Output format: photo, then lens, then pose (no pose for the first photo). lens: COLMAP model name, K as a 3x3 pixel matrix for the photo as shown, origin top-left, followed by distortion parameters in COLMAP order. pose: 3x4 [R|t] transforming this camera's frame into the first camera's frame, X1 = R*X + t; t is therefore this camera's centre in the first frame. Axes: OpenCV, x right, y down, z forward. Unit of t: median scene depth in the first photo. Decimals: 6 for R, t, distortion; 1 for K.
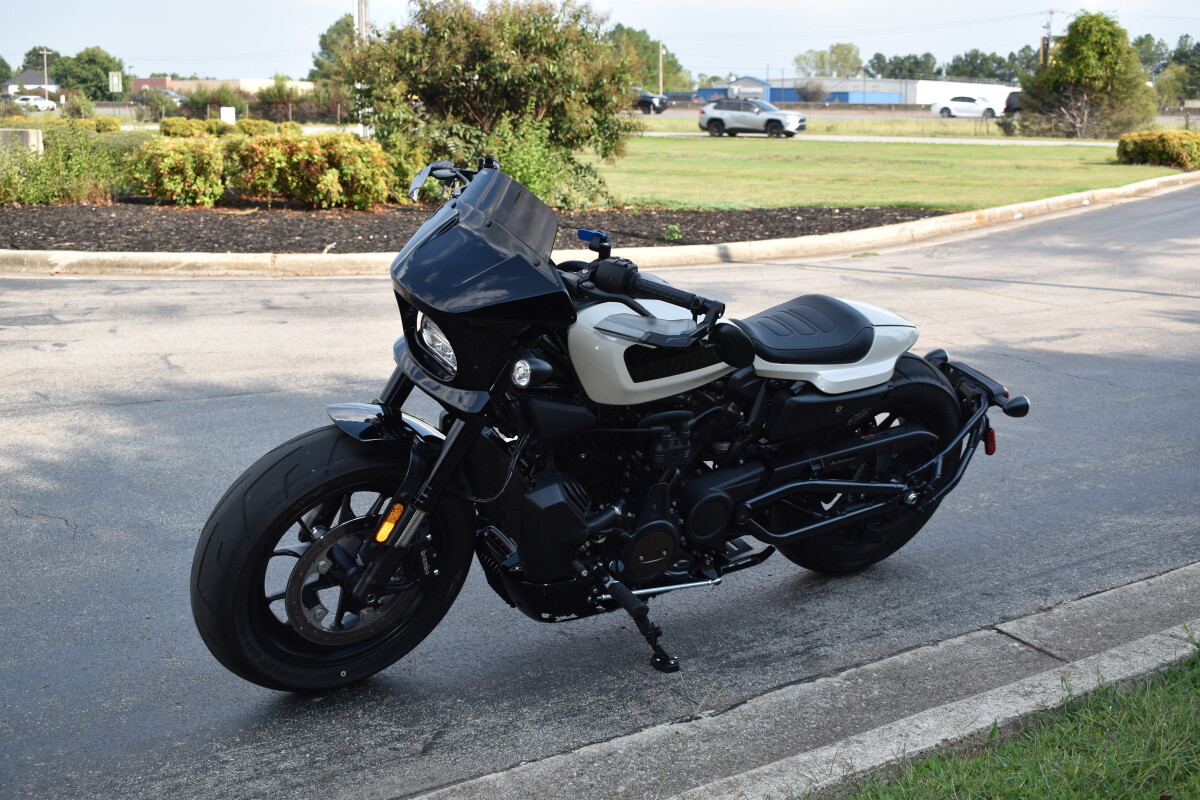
lens RADIAL K [[1409.3, 0, 598.6], [0, 1409.3, 400.7], [0, 0, 1]] dist [-0.044534, 0.000000]
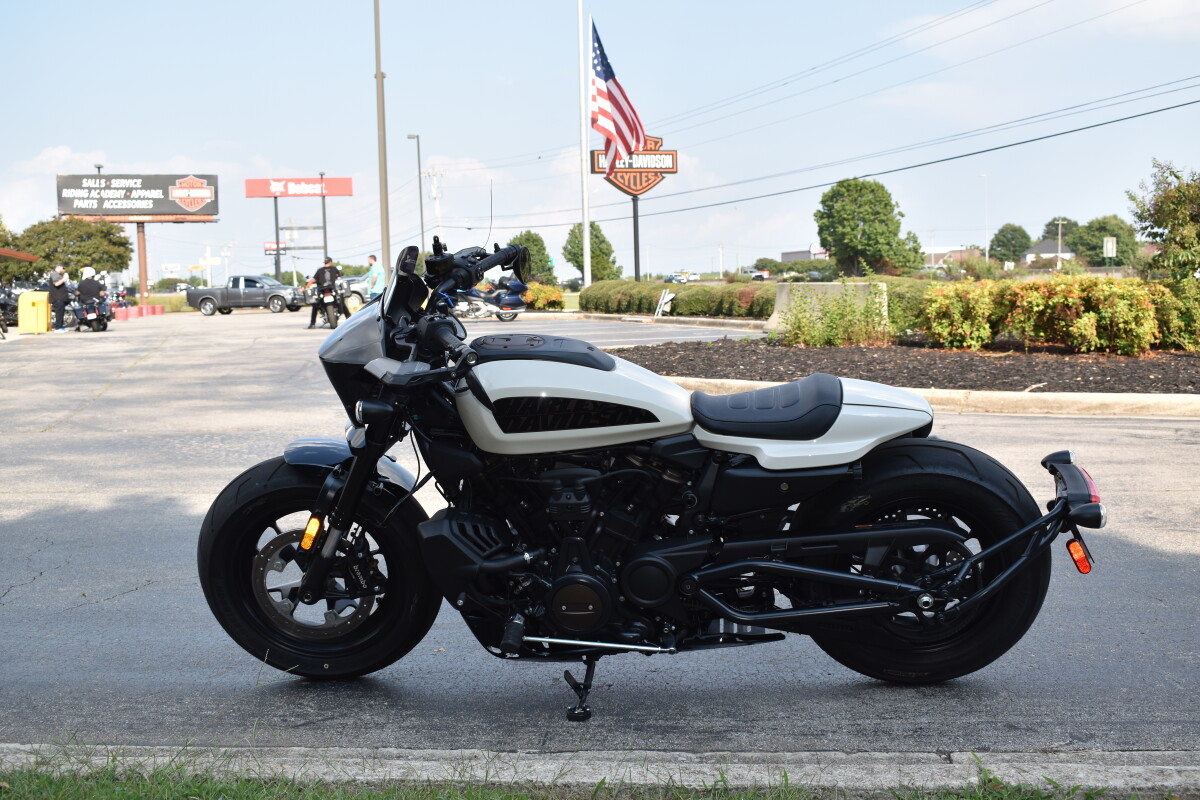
lens RADIAL K [[1409.3, 0, 608.4], [0, 1409.3, 398.1], [0, 0, 1]] dist [-0.044534, 0.000000]
pose [[0.778304, 0.026708, -0.627319, 0.163994], [-0.100443, 0.991524, -0.082405, 0.008967], [0.619802, 0.127146, 0.774390, 0.041169]]
